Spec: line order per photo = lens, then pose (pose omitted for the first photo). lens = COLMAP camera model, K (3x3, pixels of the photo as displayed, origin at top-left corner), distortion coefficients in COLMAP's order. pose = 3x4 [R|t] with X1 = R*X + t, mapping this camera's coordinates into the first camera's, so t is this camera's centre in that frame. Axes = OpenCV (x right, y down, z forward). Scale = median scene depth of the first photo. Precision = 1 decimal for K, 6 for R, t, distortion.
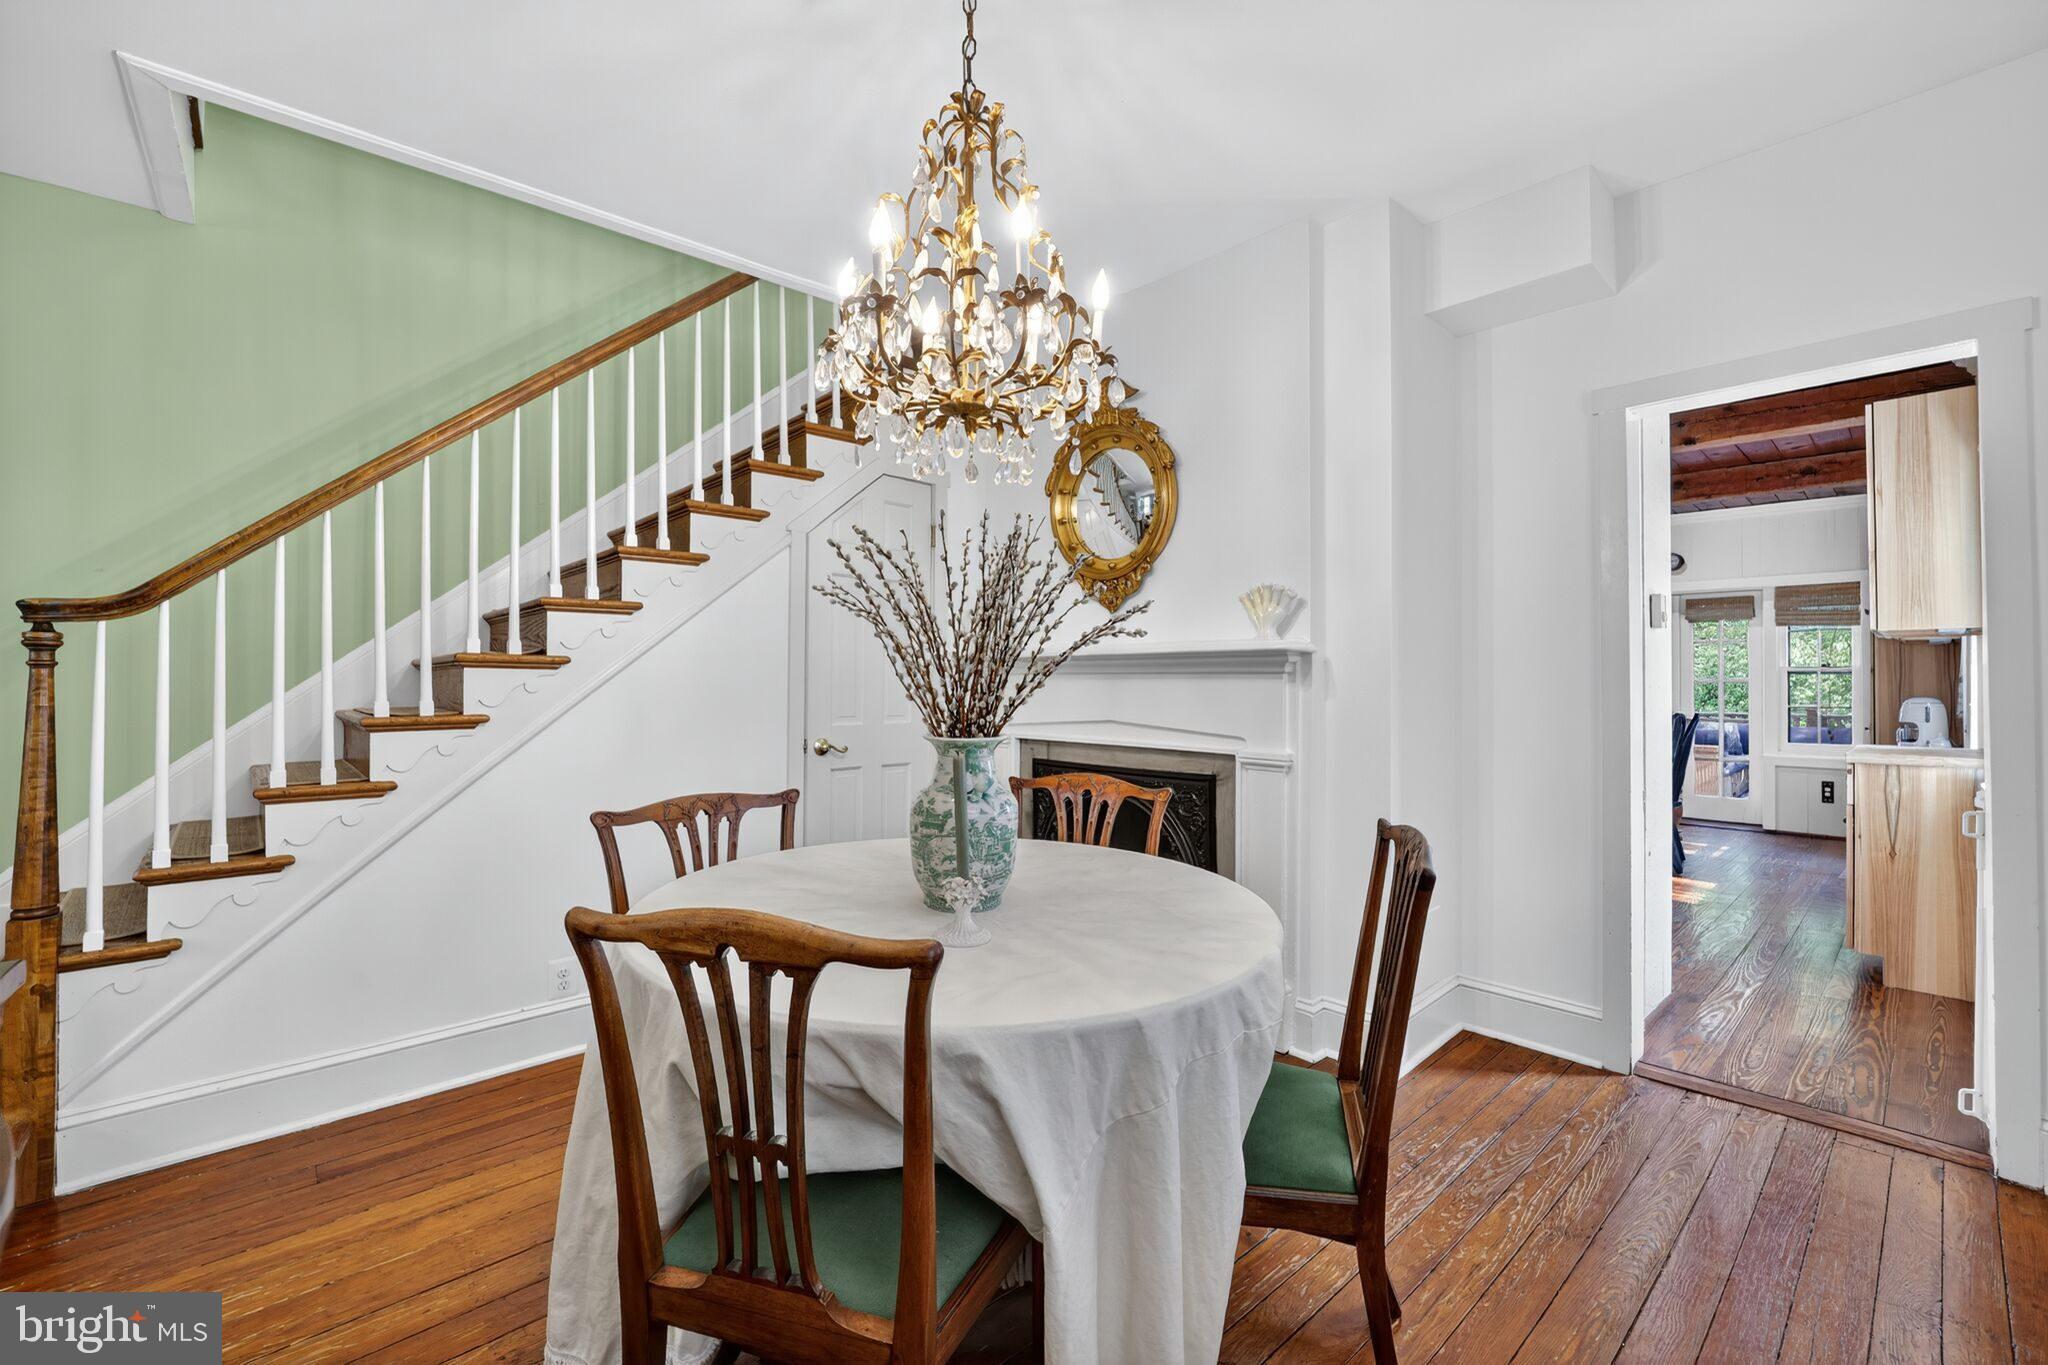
lens RADIAL K [[839.7, 0, 1038.0], [0, 839.7, 675.9], [0, 0, 1]] dist [-0.004296, -0.000230]
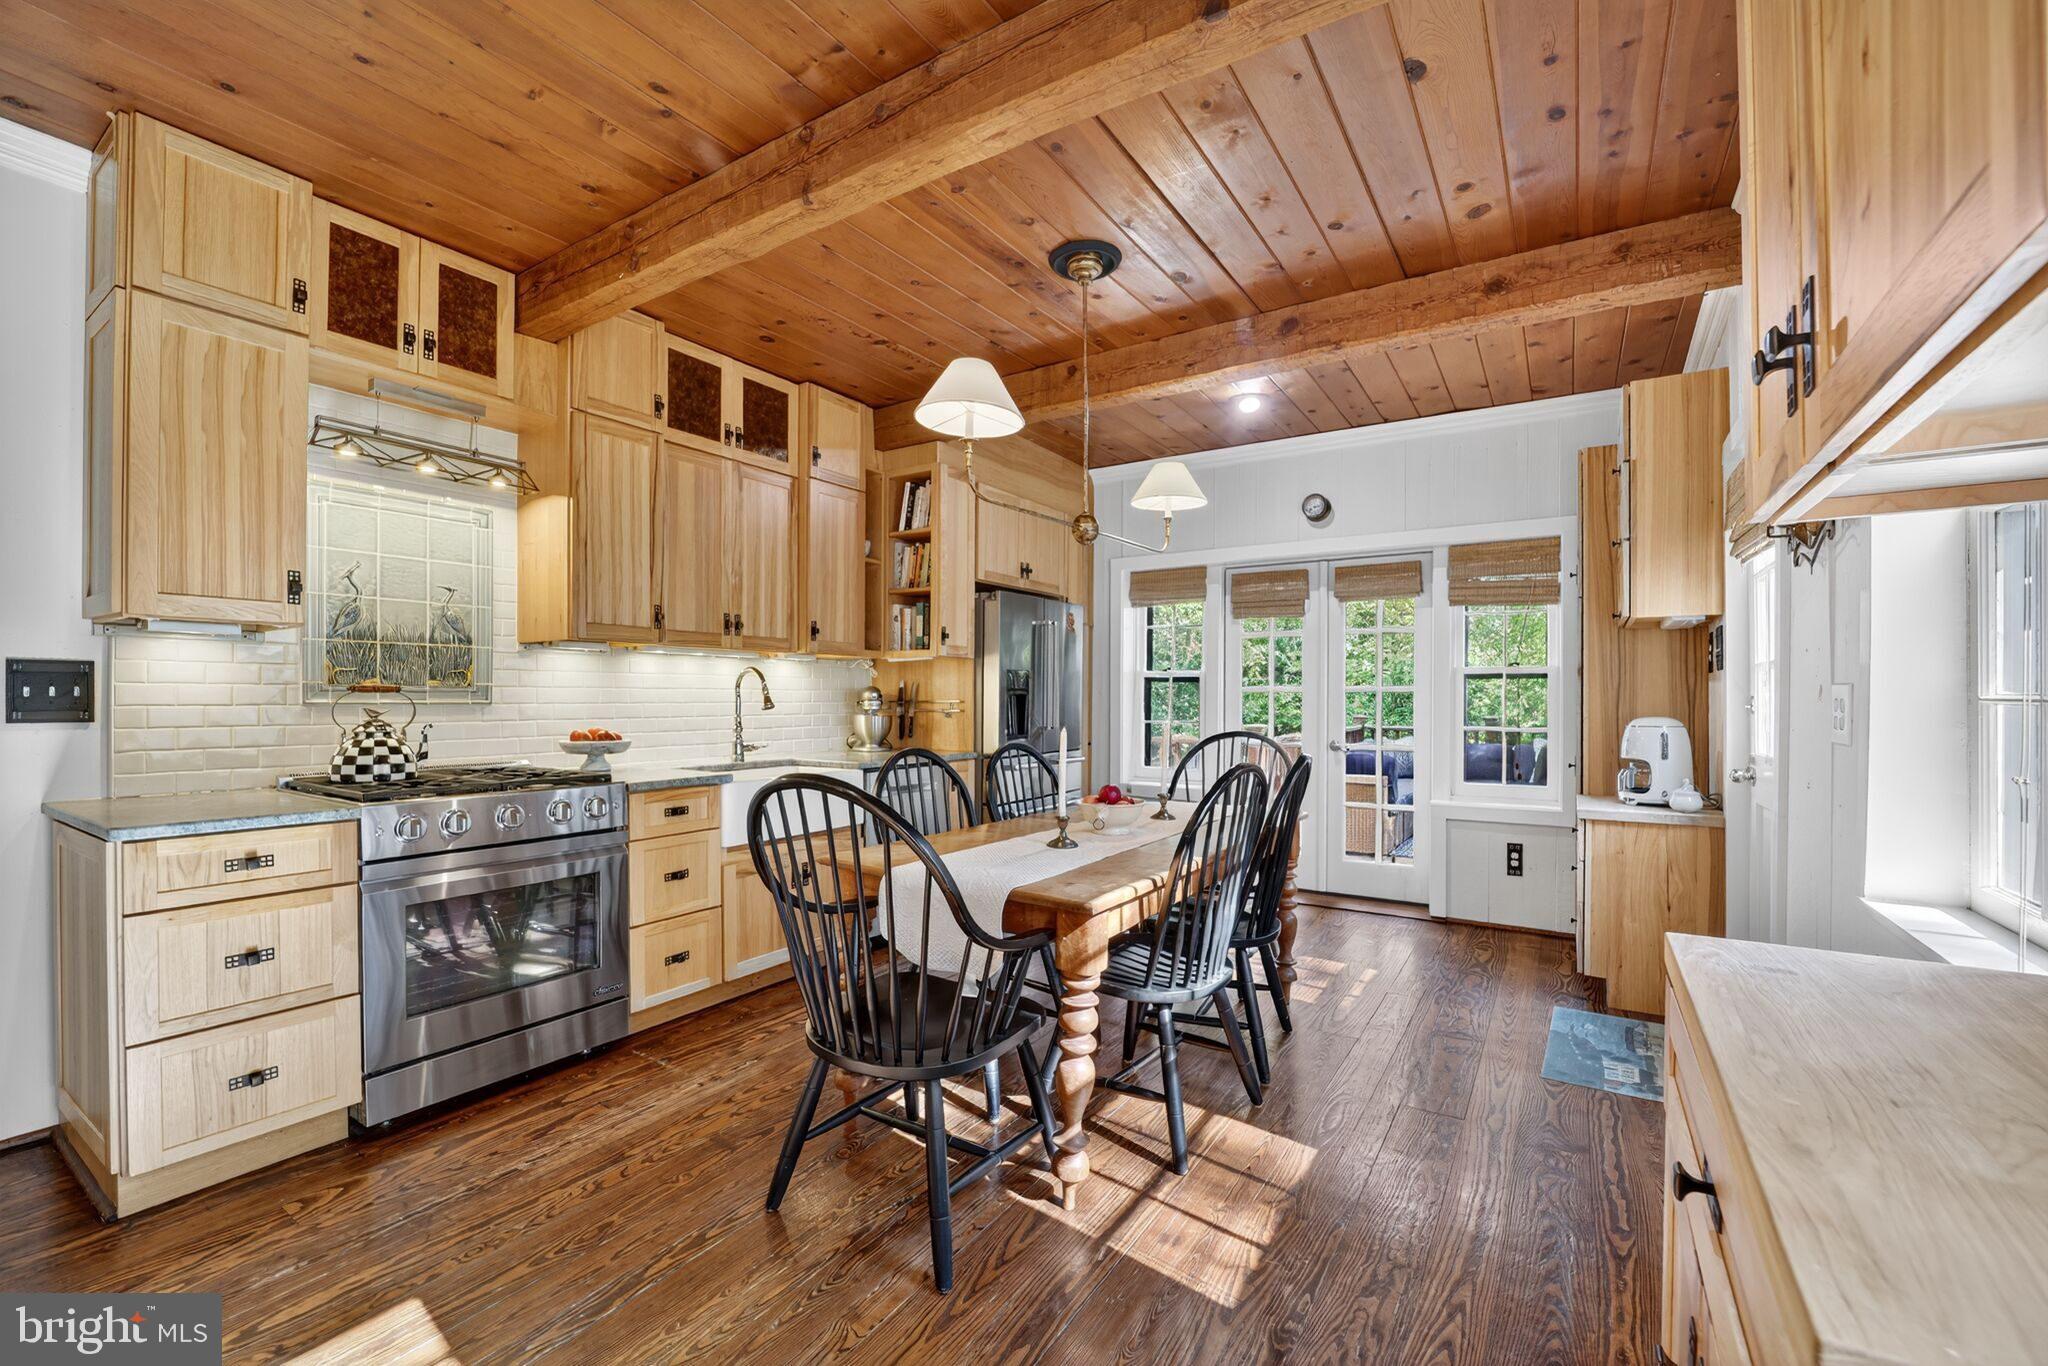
lens RADIAL K [[839.7, 0, 1016.1], [0, 839.7, 689.5], [0, 0, 1]] dist [-0.004296, -0.000230]
pose [[0.972510, -0.000961, 0.232859, 0.446832], [-0.001370, 0.999951, 0.009851, 0.001261], [-0.232857, -0.009900, 0.972461, 0.491969]]
